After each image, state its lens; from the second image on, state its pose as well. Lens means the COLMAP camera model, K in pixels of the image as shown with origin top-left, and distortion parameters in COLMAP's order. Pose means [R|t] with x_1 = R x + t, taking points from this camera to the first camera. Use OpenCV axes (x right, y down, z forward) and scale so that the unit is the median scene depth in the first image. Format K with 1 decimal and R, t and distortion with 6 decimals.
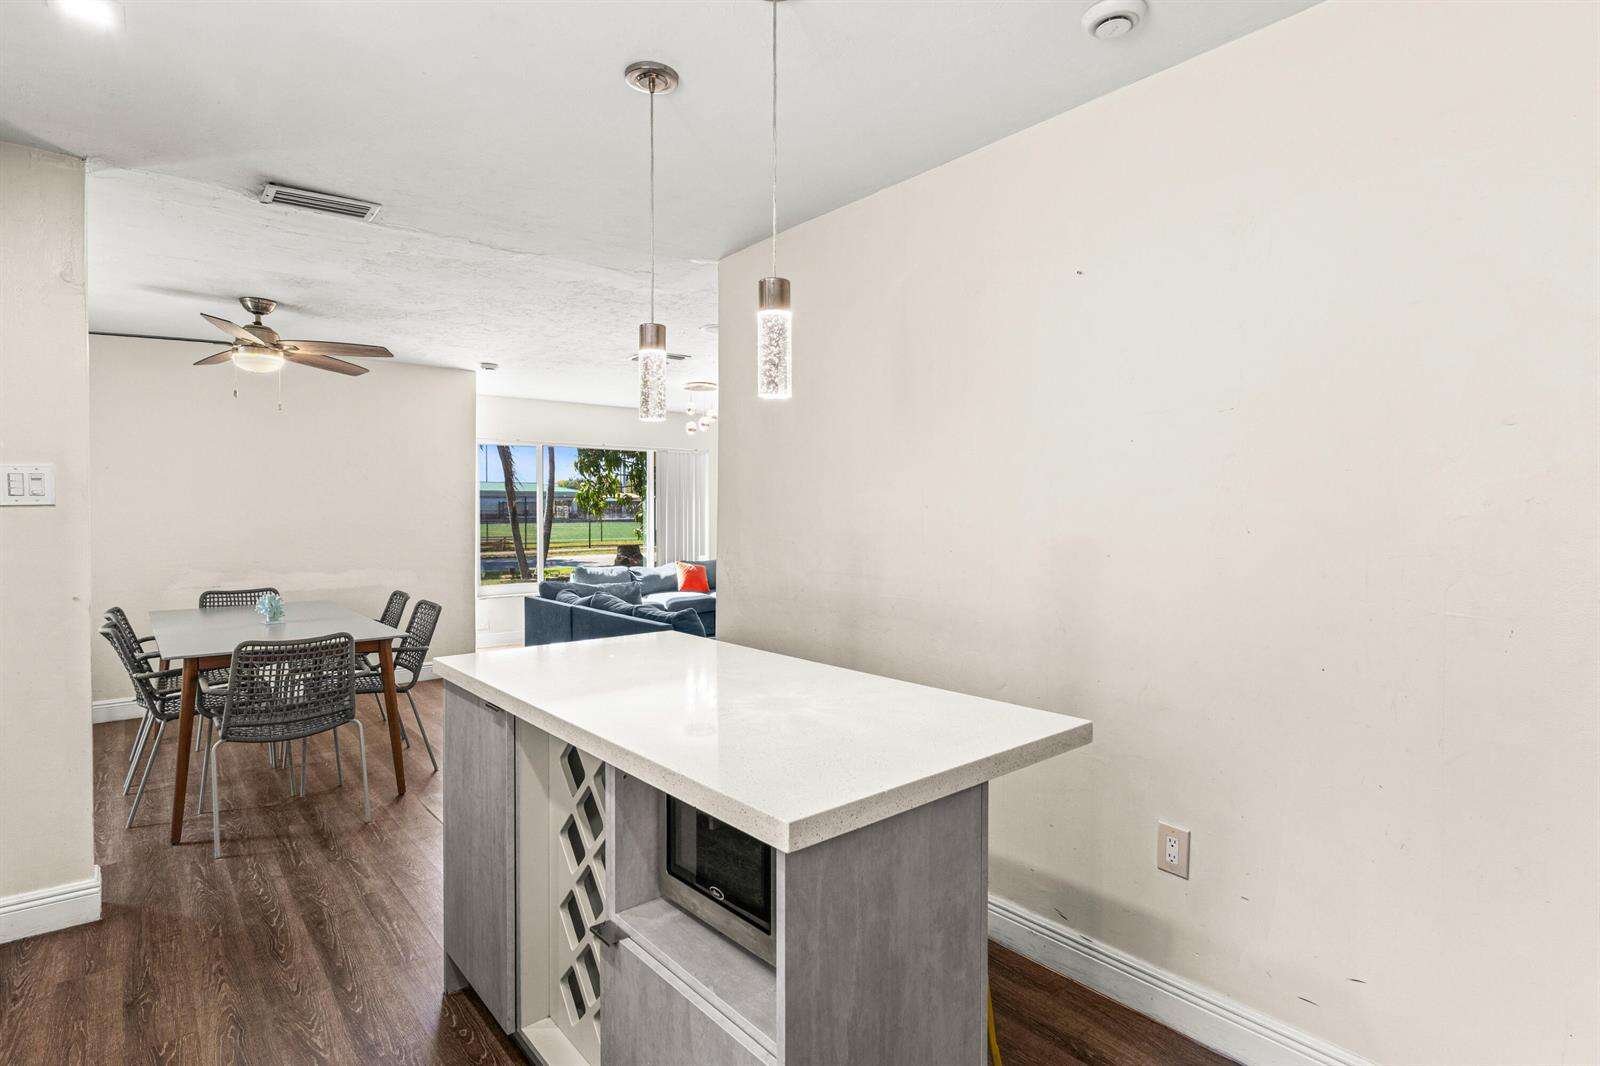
lens RADIAL K [[780.2, 0, 794.0], [0, 780.2, 518.9], [0, 0, 1]] dist [-0.000580, -0.000953]
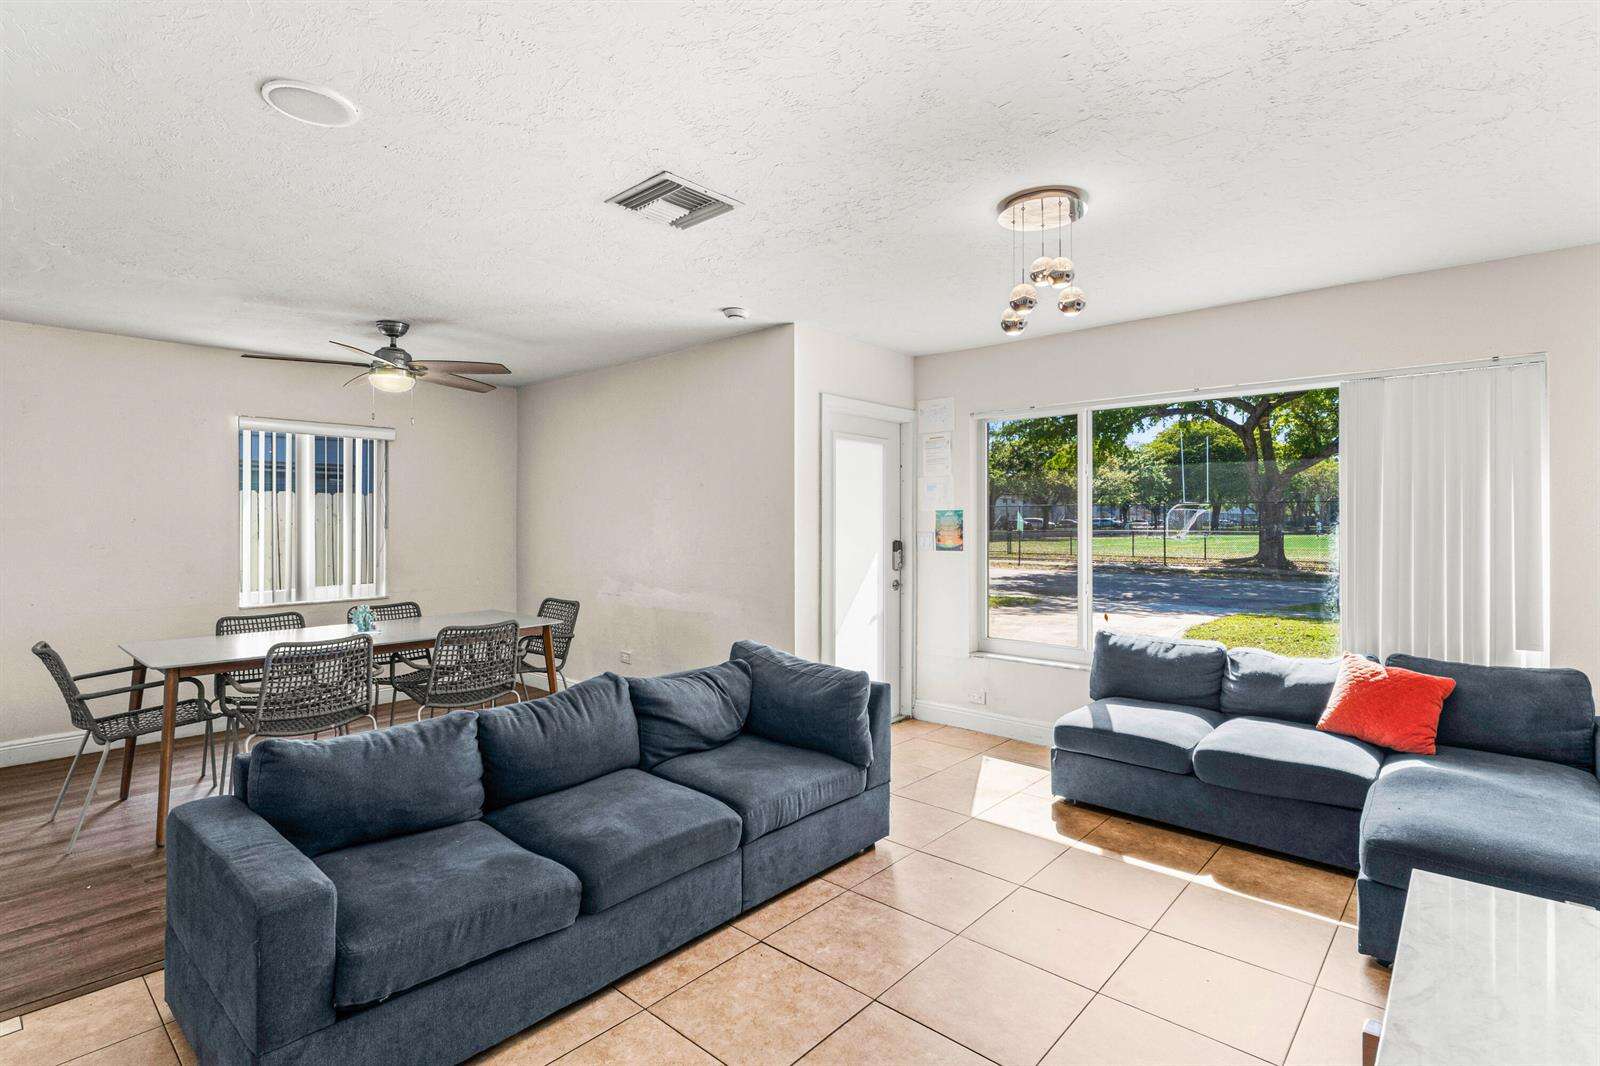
lens RADIAL K [[780.2, 0, 794.0], [0, 780.2, 518.9], [0, 0, 1]] dist [-0.000580, -0.000953]
pose [[0.132315, -0.000248, -0.991208, 0.215806], [-0.010531, 0.999943, -0.001656, -0.010275], [0.991152, 0.010658, 0.132305, 0.697335]]
